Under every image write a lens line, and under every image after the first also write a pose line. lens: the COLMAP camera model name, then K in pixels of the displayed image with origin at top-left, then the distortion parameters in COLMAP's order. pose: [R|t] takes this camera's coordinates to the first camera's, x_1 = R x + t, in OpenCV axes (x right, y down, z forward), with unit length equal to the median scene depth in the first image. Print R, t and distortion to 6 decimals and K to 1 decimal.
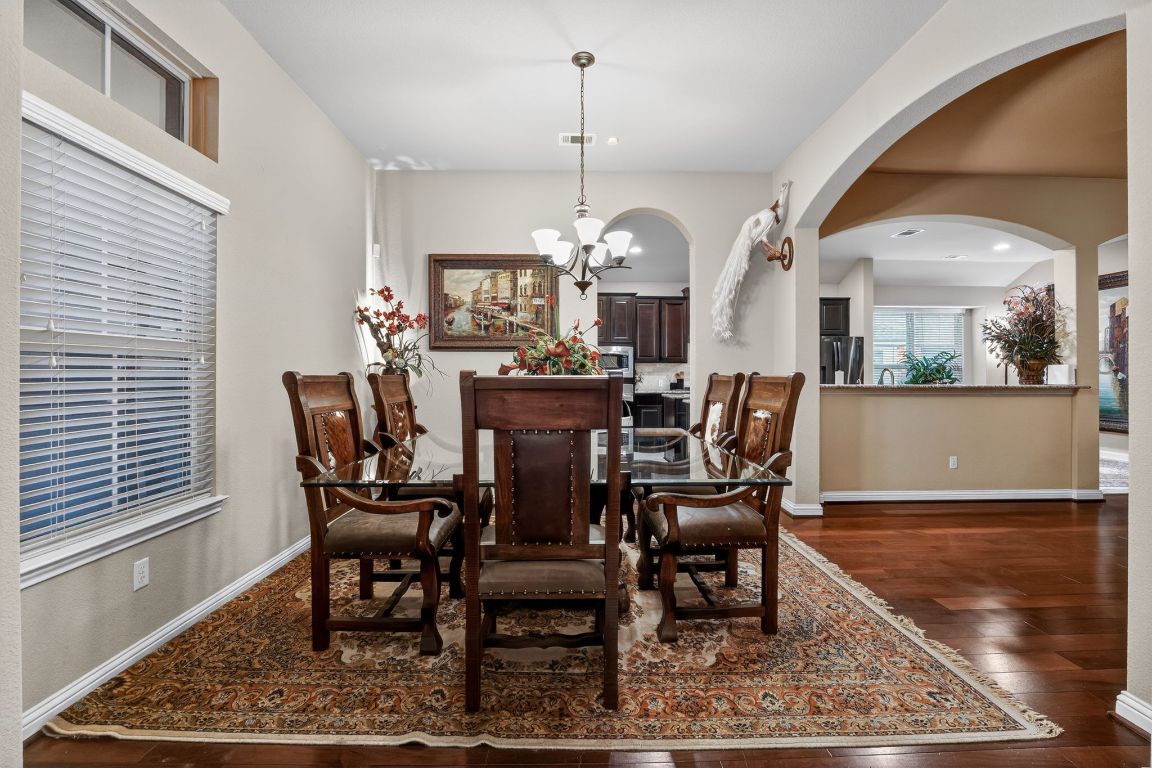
lens RADIAL K [[486.0, 0, 574.8], [0, 486.0, 372.0], [0, 0, 1]] dist [-0.021109, 0.000180]
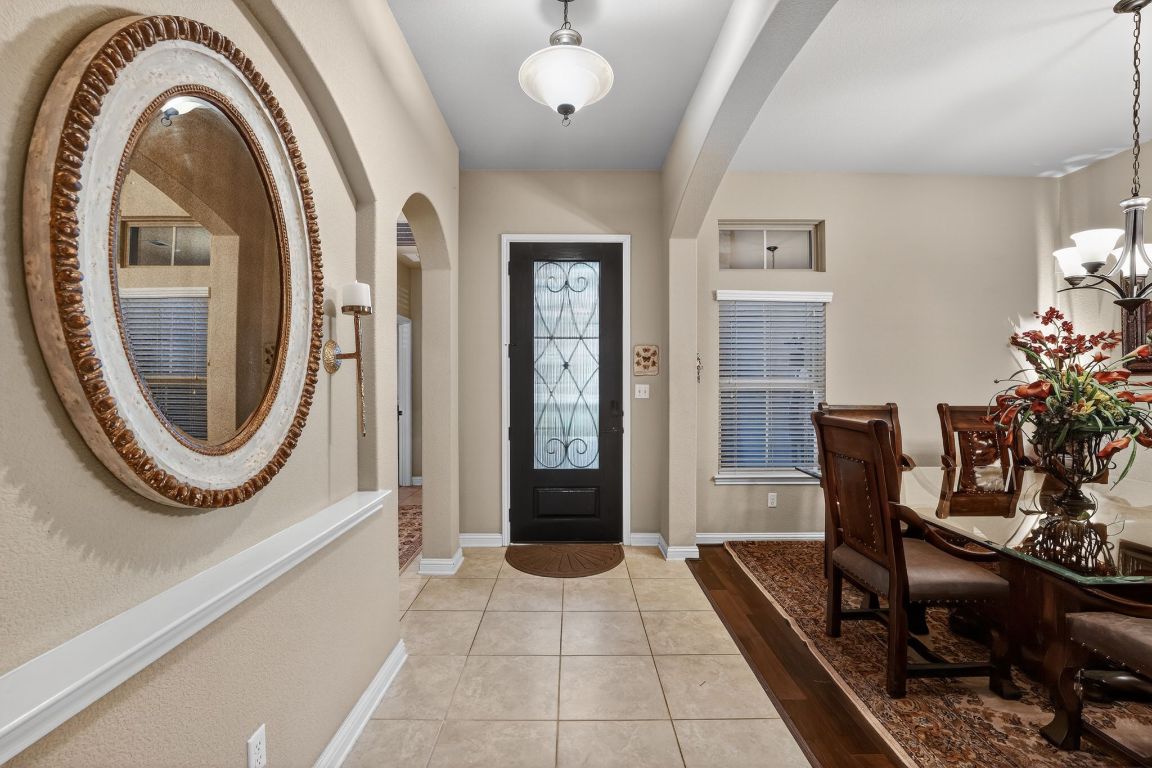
lens RADIAL K [[476.2, 0, 576.0], [0, 476.2, 384.0], [0, 0, 1]] dist [-0.015469, 0.000387]
pose [[-0.003462, 0.011810, -0.999924, 0.748462], [0.005772, 0.999914, 0.011790, -0.064754], [0.999977, -0.005731, -0.003530, 0.124882]]
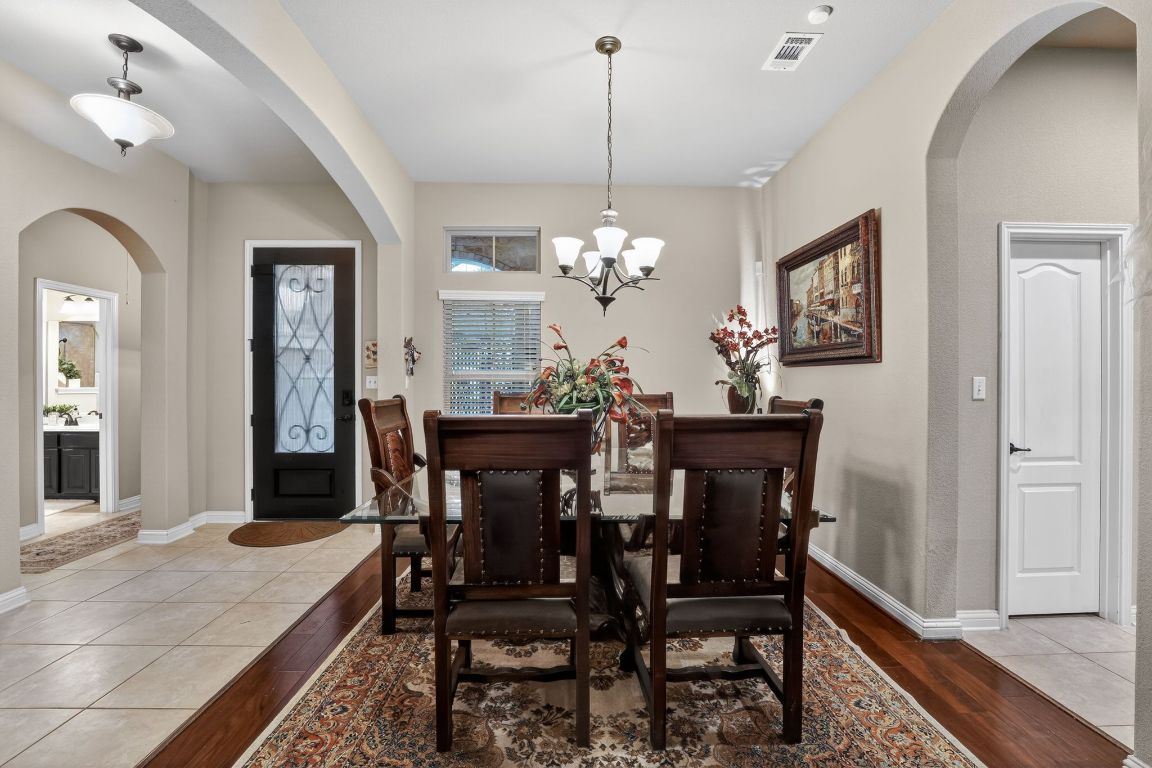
lens RADIAL K [[479.3, 0, 571.6], [0, 479.3, 377.9], [0, 0, 1]] dist [-0.018331, -0.000429]
pose [[0.005702, 0.001032, -0.999983, 0.893934], [0.005445, 0.999985, 0.001063, -0.038290], [0.999969, -0.005451, 0.005696, 0.924223]]
